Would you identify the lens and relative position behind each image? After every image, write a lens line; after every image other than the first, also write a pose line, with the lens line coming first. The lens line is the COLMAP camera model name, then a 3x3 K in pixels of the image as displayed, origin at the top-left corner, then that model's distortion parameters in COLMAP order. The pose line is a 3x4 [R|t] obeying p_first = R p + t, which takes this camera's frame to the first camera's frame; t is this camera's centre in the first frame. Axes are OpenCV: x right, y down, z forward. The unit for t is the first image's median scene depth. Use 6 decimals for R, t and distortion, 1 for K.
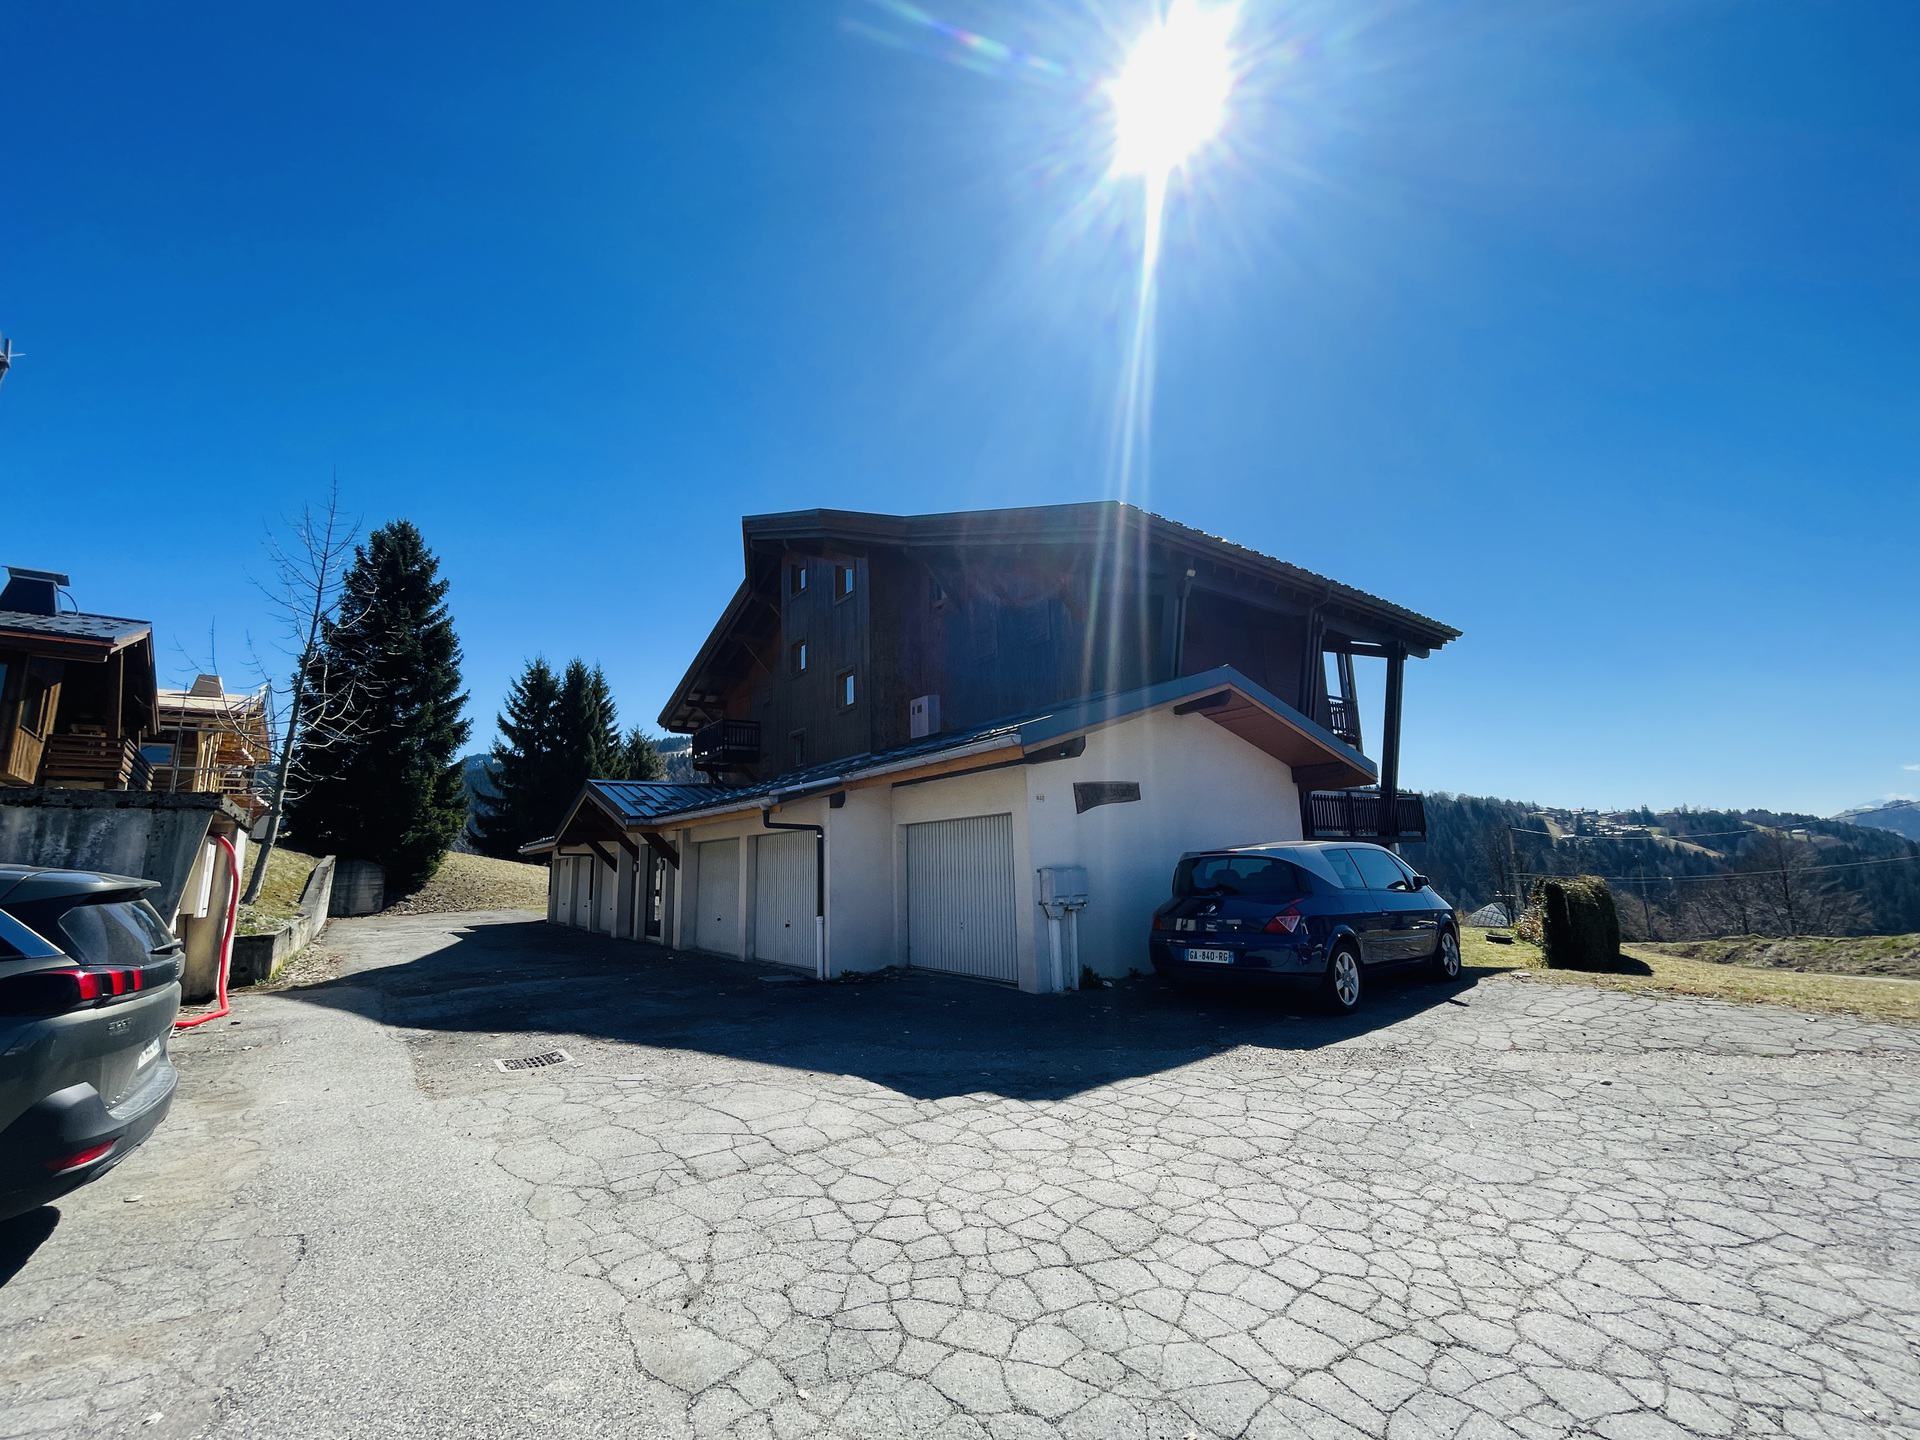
lens RADIAL K [[789.4, 0, 960.0], [0, 789.4, 720.0], [0, 0, 1]] dist [-0.002238, -0.000642]
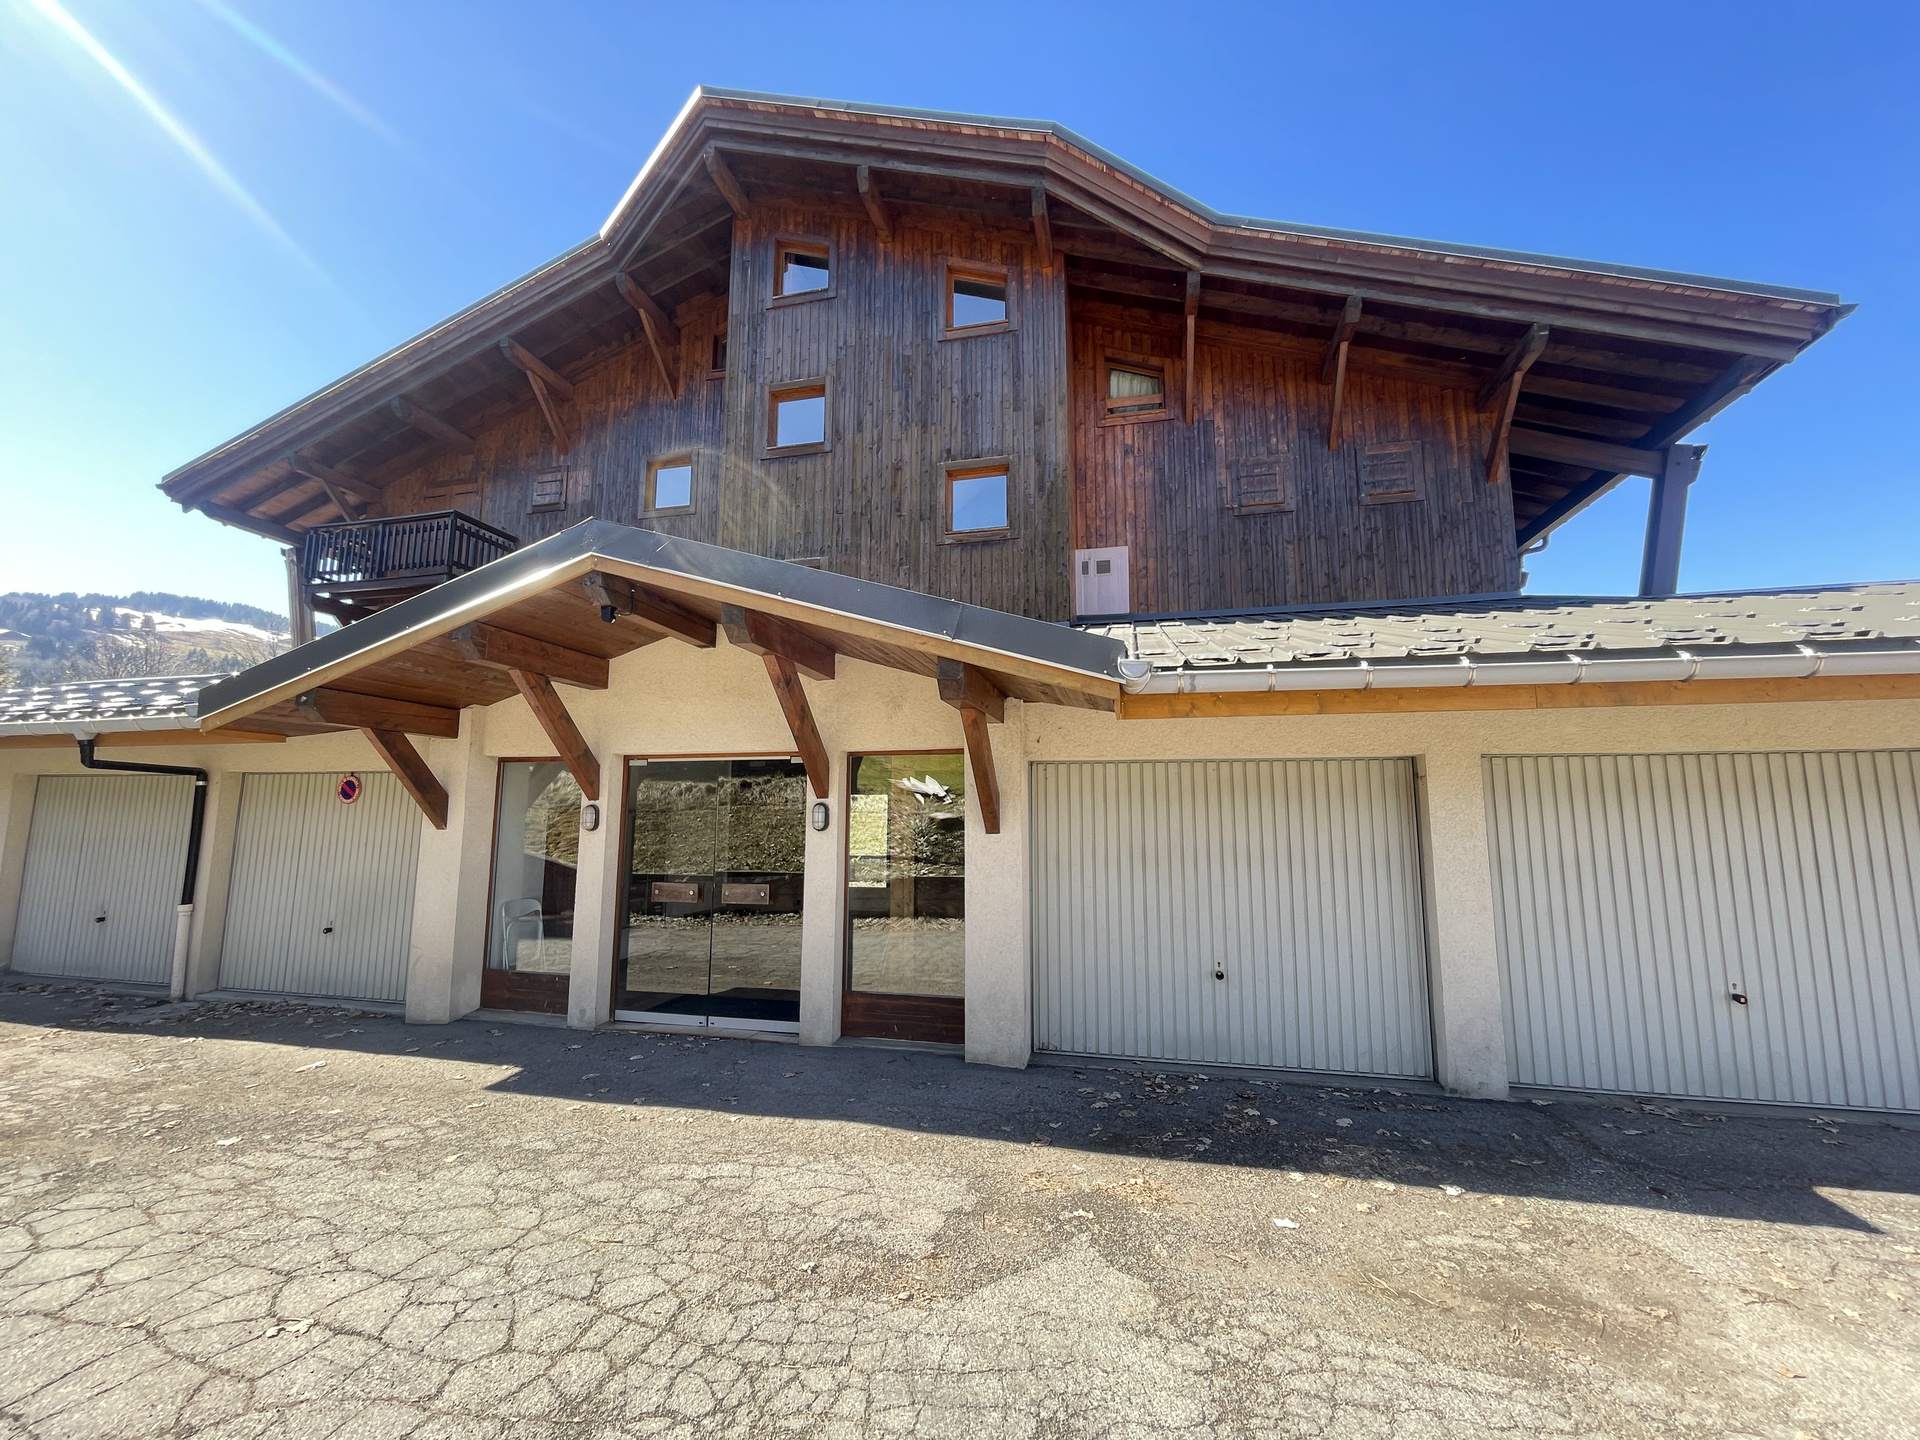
lens RADIAL K [[789.4, 0, 960.0], [0, 789.4, 720.0], [0, 0, 1]] dist [-0.002238, -0.000642]
pose [[0.806762, 0.131831, 0.575982, -0.430275], [-0.143284, 0.989347, -0.025749, 0.118838], [-0.573240, -0.061756, 0.817057, 0.591194]]
